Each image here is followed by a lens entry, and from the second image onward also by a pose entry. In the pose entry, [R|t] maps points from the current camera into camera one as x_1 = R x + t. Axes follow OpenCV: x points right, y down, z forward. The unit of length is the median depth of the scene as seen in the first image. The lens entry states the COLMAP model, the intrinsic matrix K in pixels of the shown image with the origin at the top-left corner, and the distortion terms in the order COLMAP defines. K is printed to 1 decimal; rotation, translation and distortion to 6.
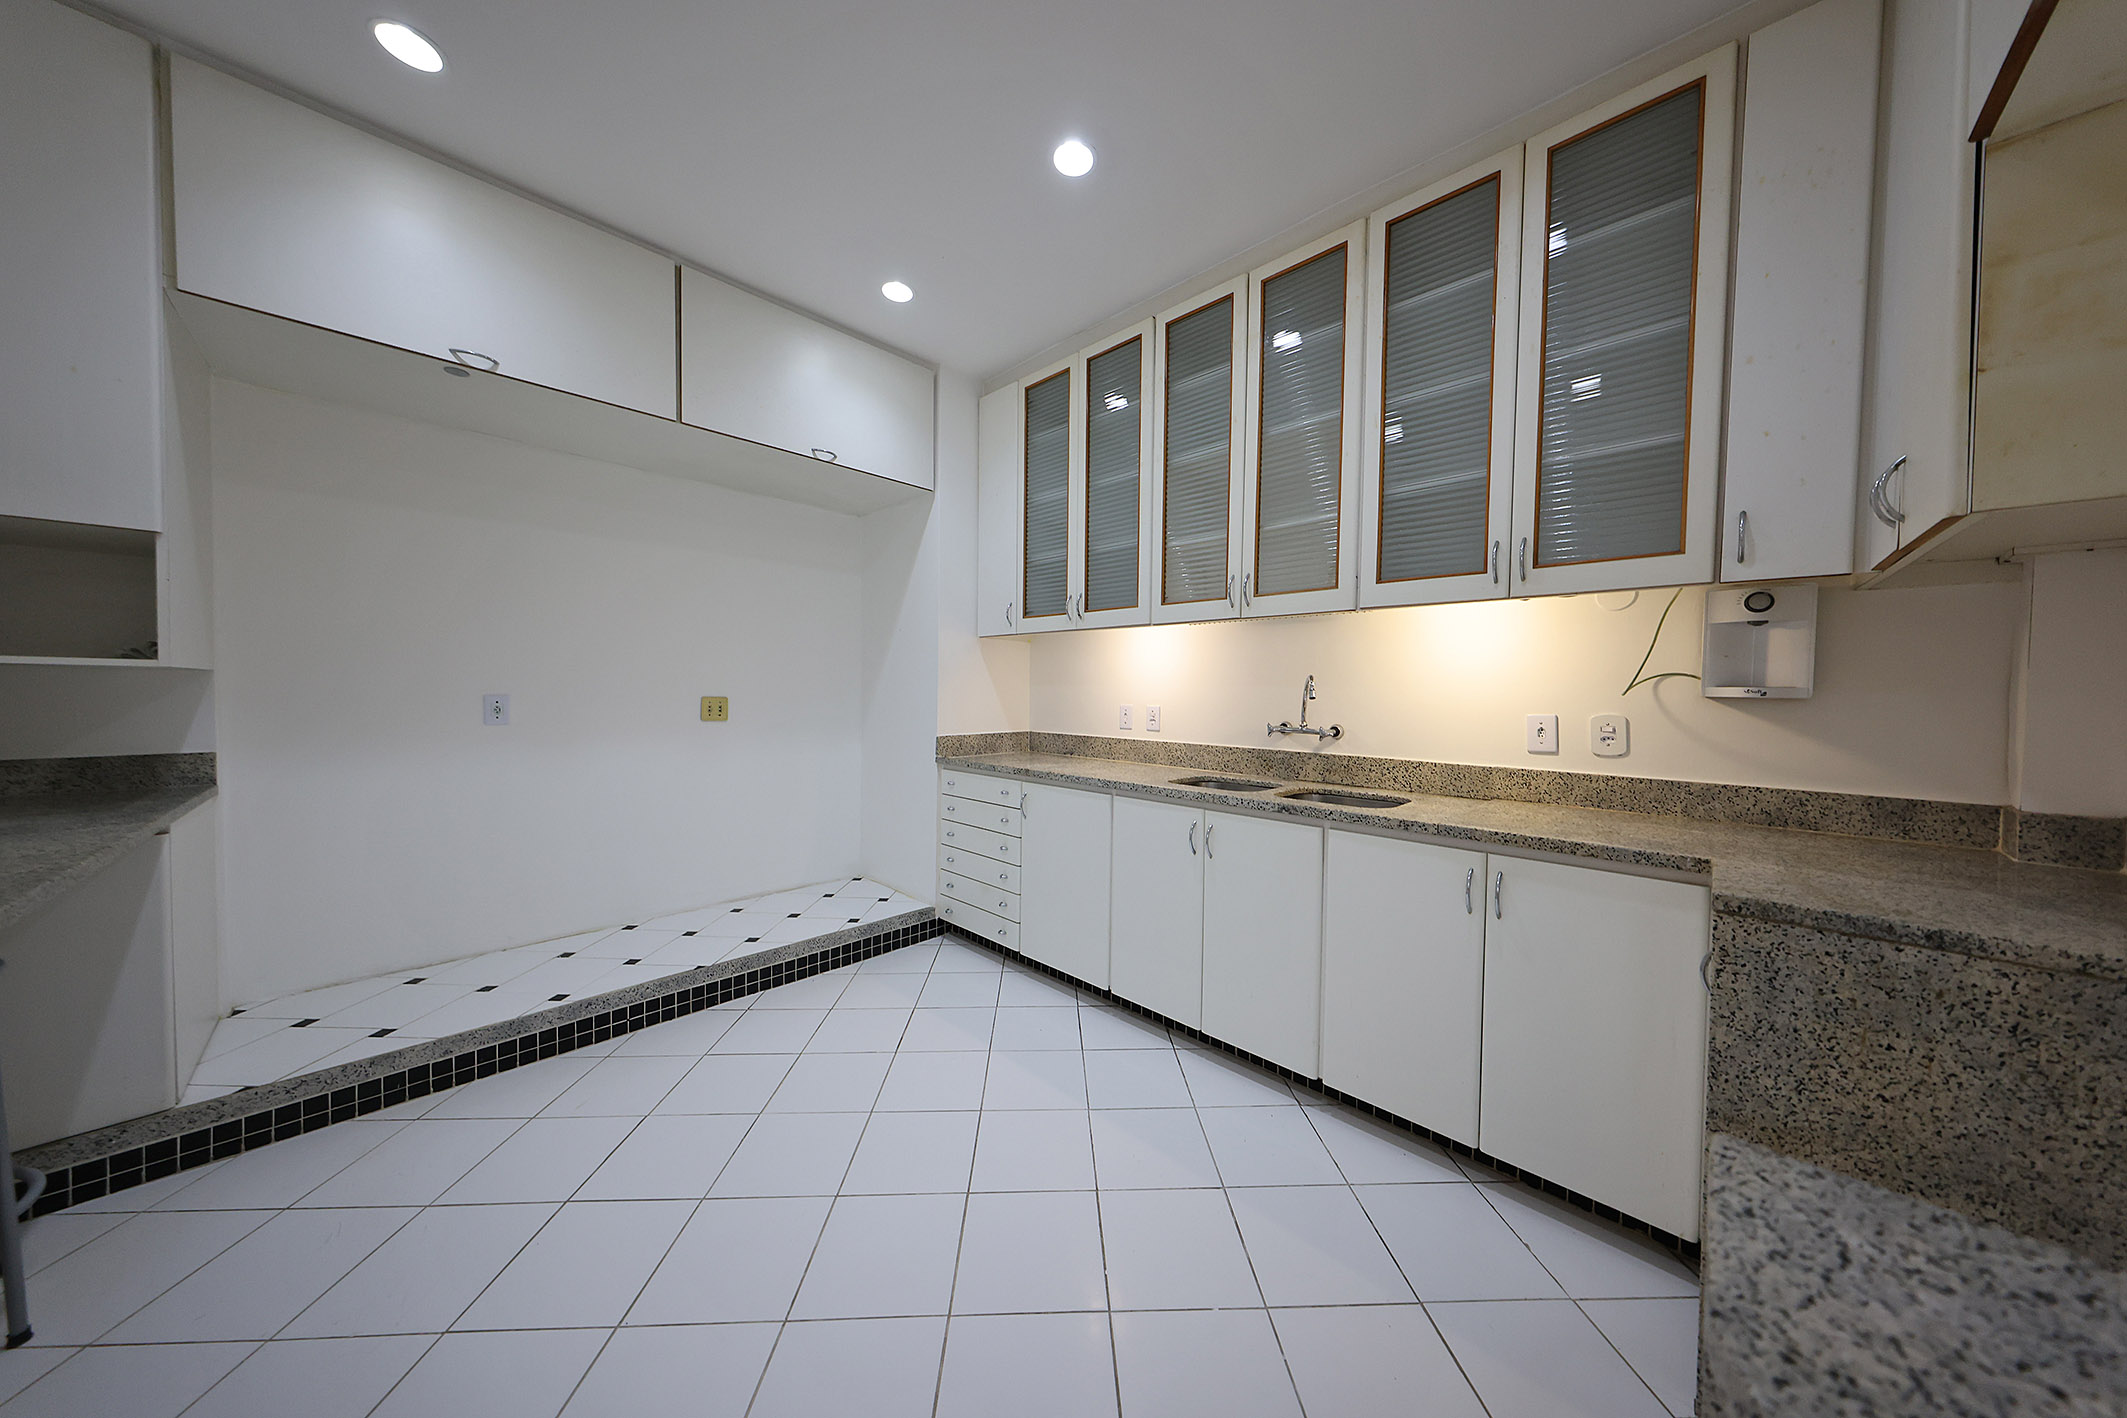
lens RADIAL K [[663.8, 0, 1081.3], [0, 663.8, 710.8], [0, 0, 1]] dist [0.001950, -0.000290]
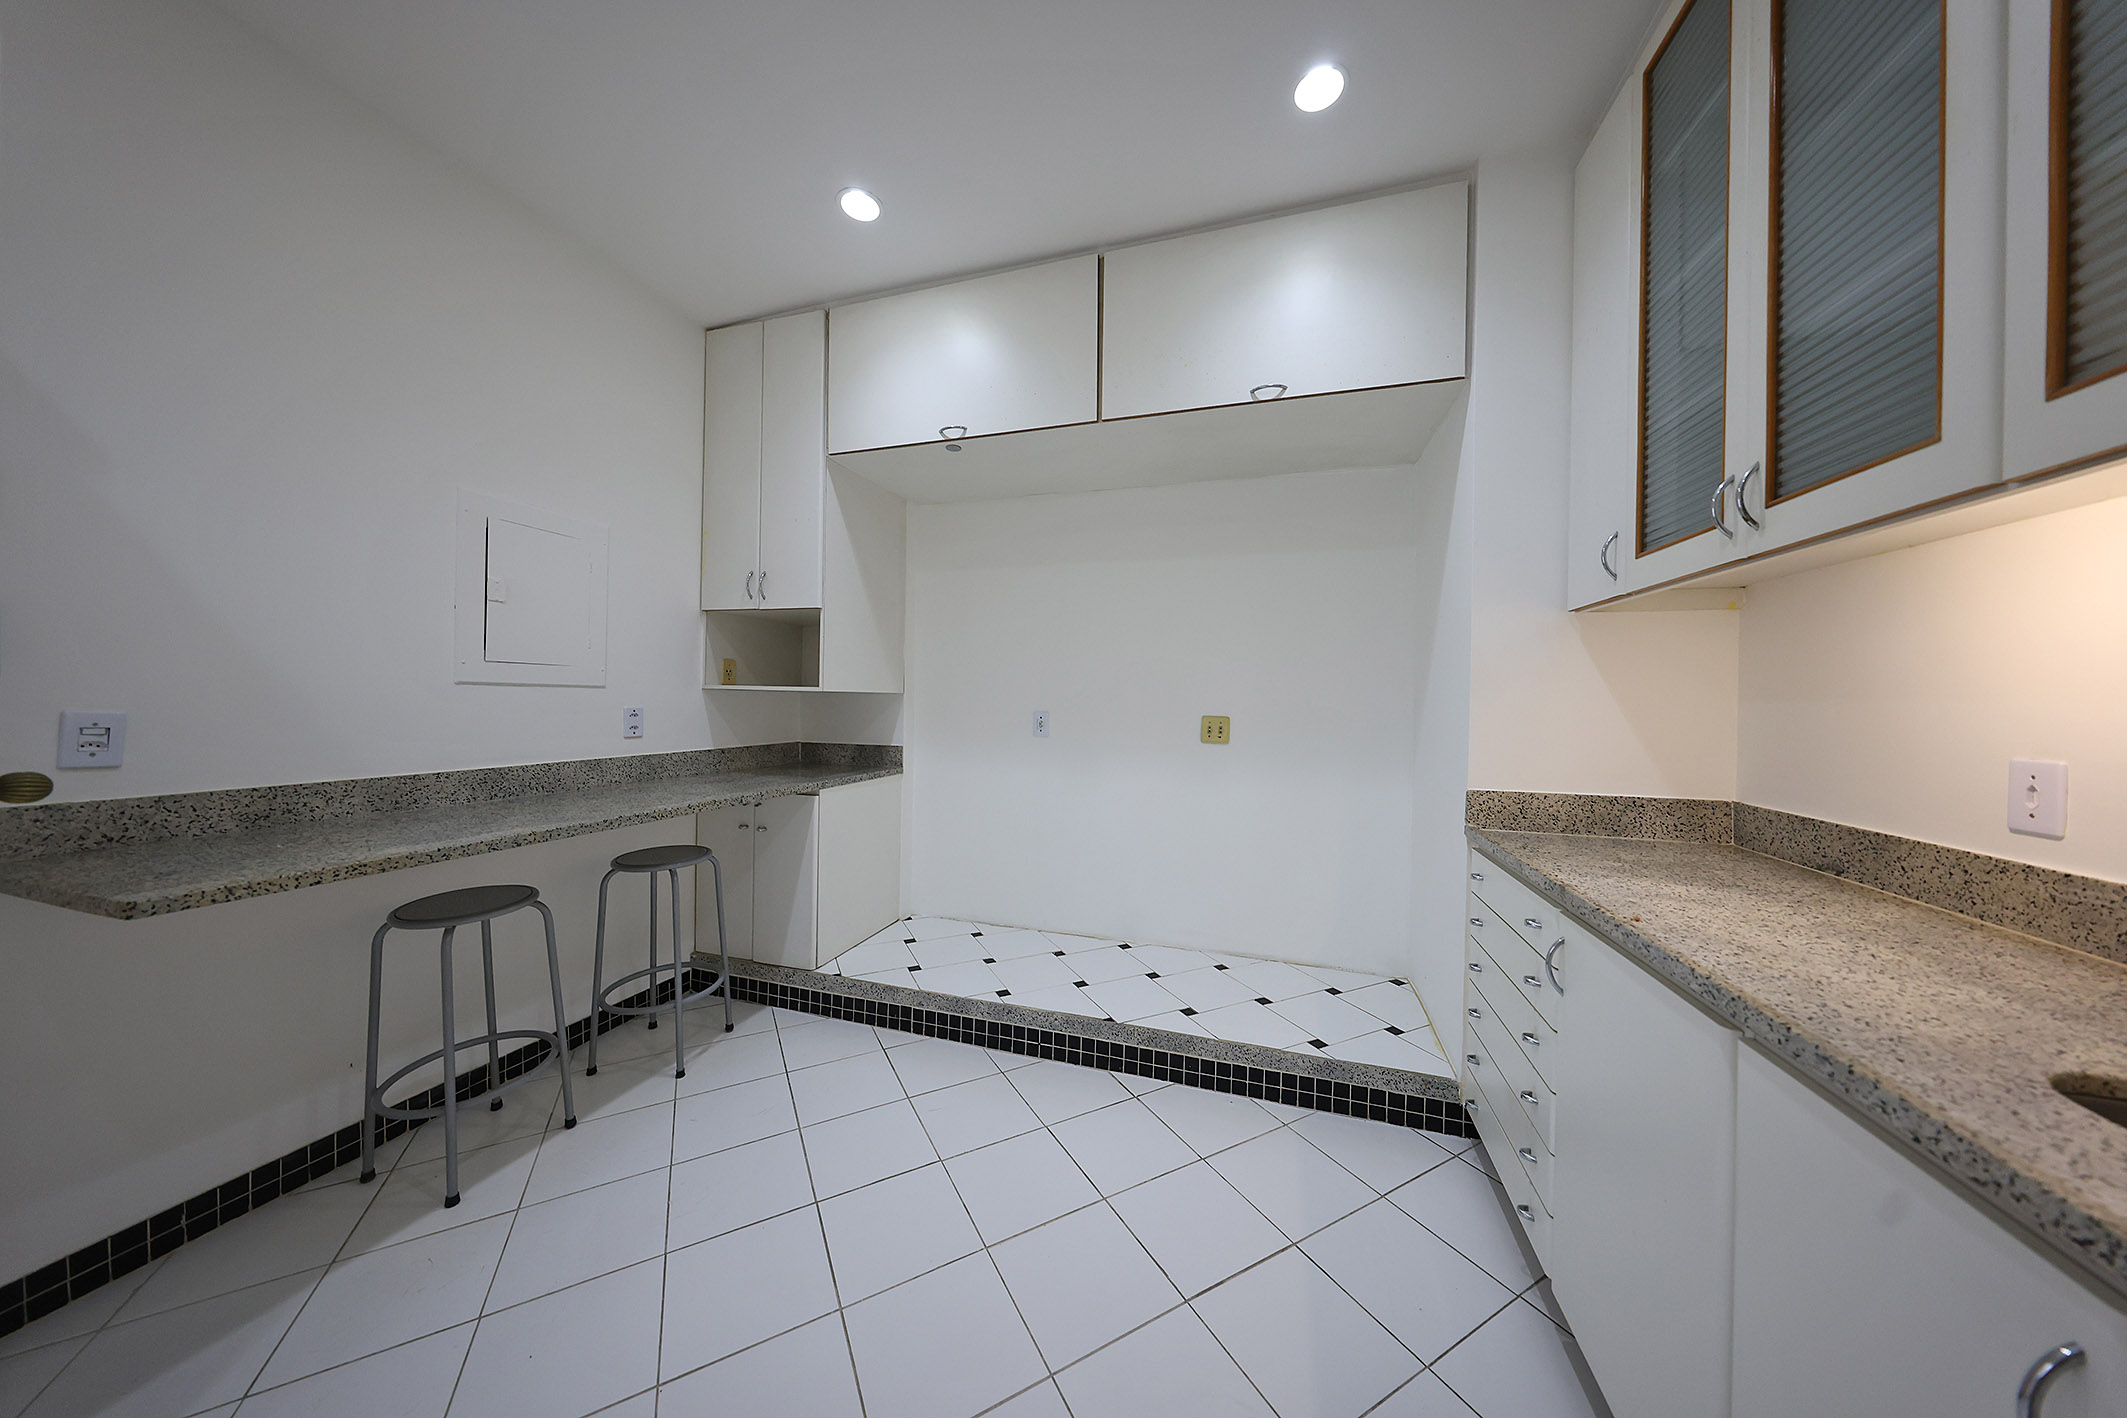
lens RADIAL K [[663.8, 0, 1047.4], [0, 663.8, 700.3], [0, 0, 1]] dist [0.001950, -0.000290]
pose [[0.428386, -0.004757, -0.903583, 0.185238], [-0.035085, 0.999145, -0.021893, -0.017520], [0.902914, 0.041081, 0.427853, 0.501233]]
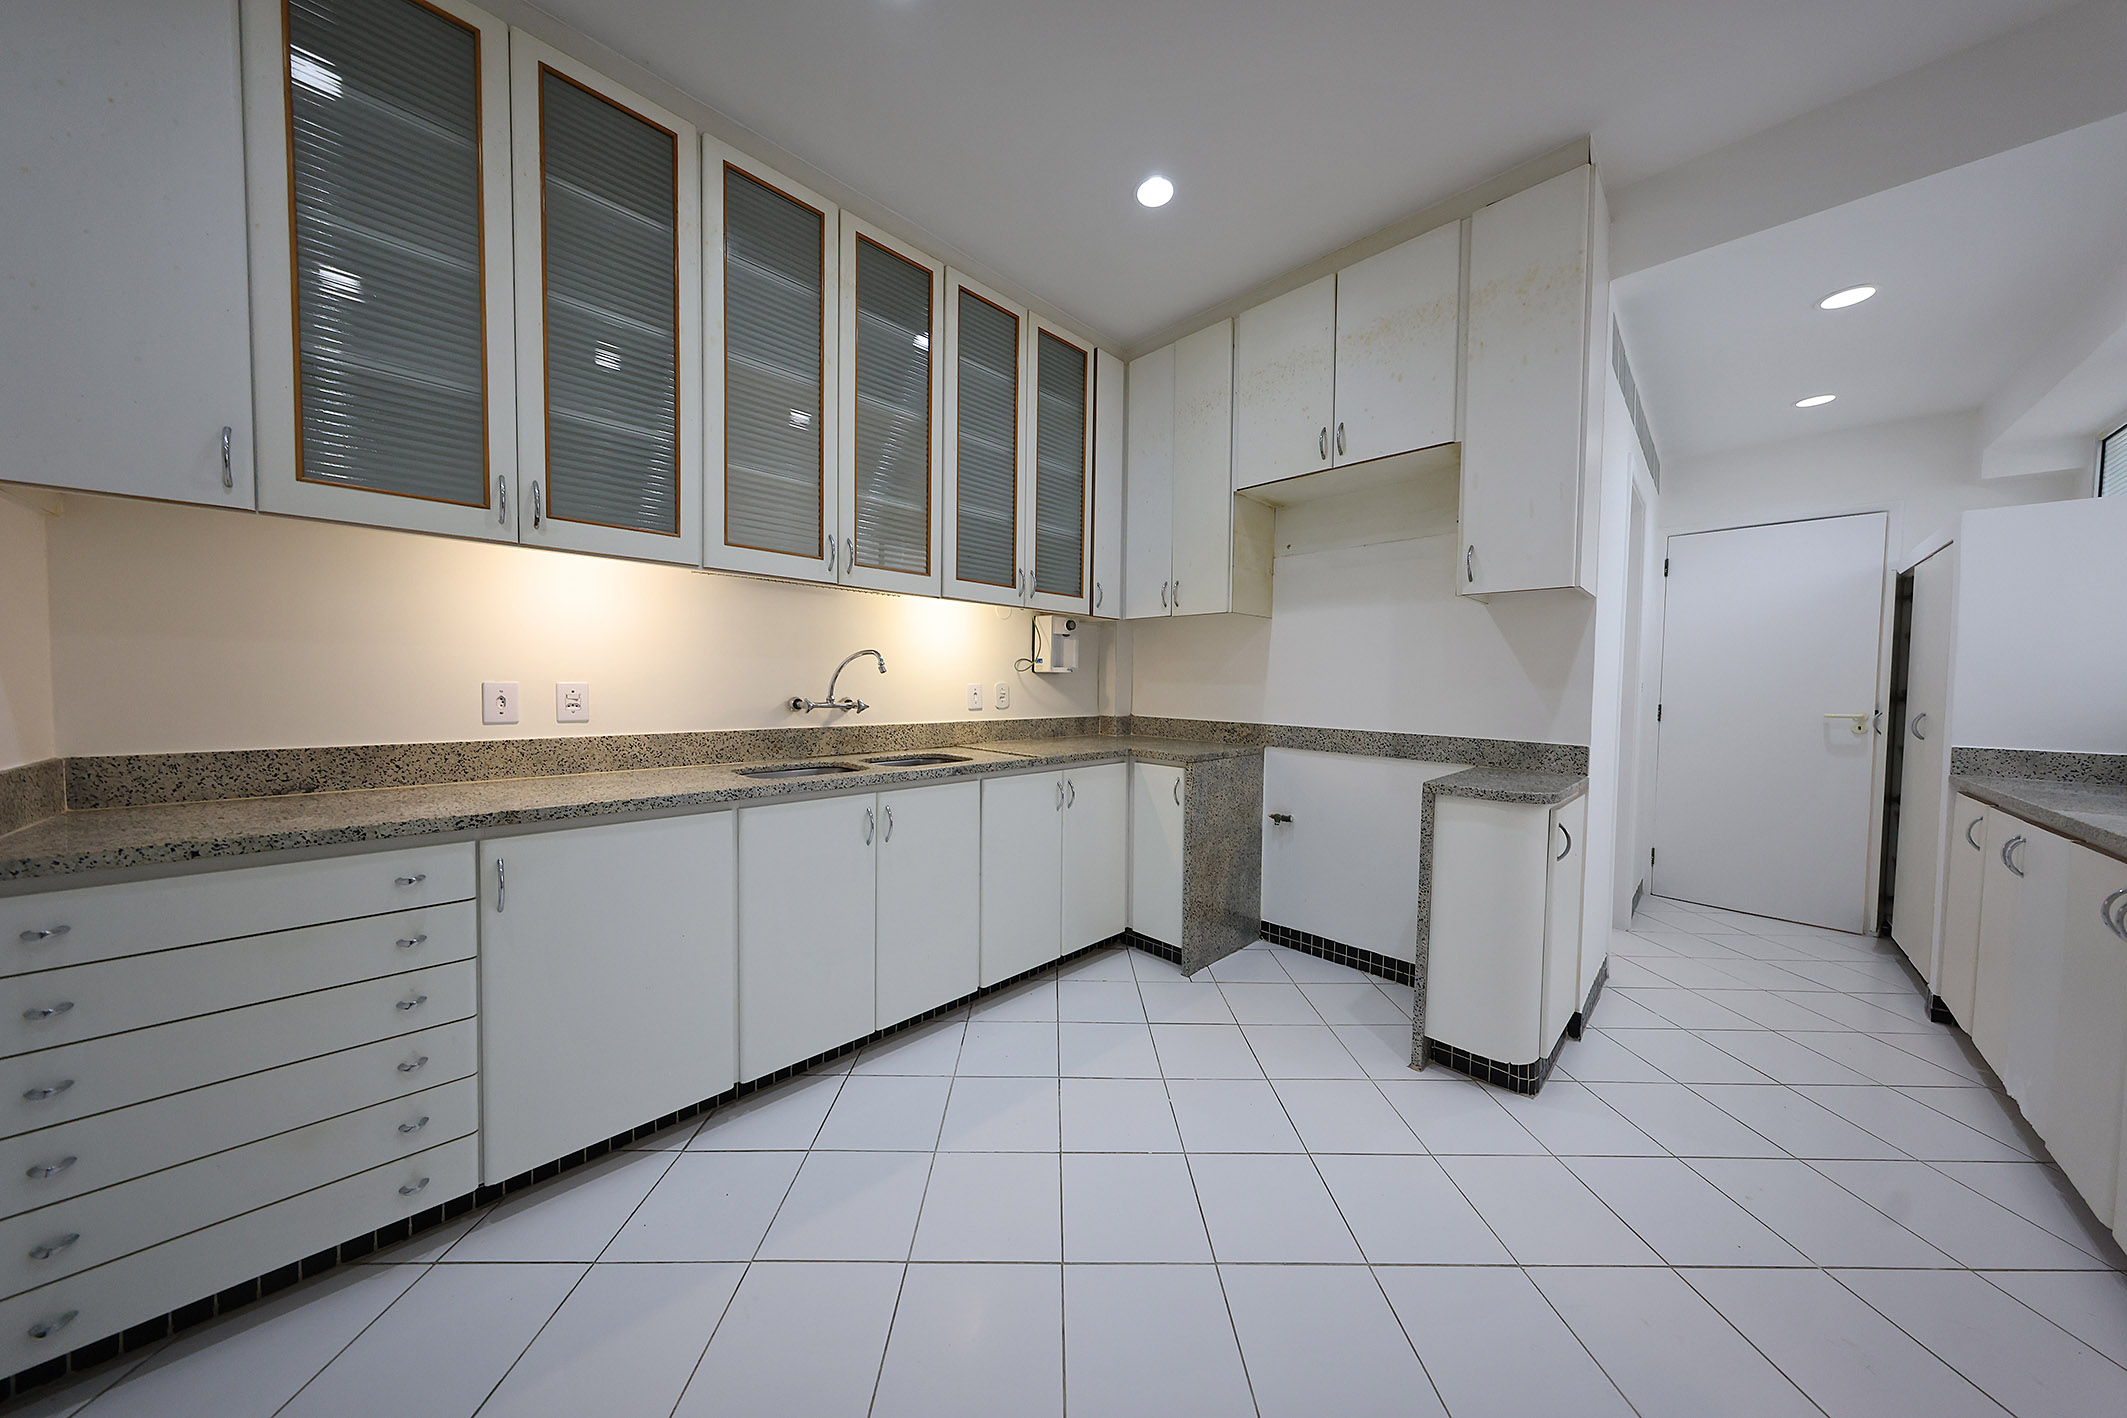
lens RADIAL K [[663.8, 0, 1081.8], [0, 663.8, 699.4], [0, 0, 1]] dist [0.001950, -0.000290]
pose [[0.010514, -0.045622, 0.998903, -0.605632], [0.009604, 0.998917, 0.045521, -0.018247], [-0.999899, 0.009115, 0.010941, 0.581043]]
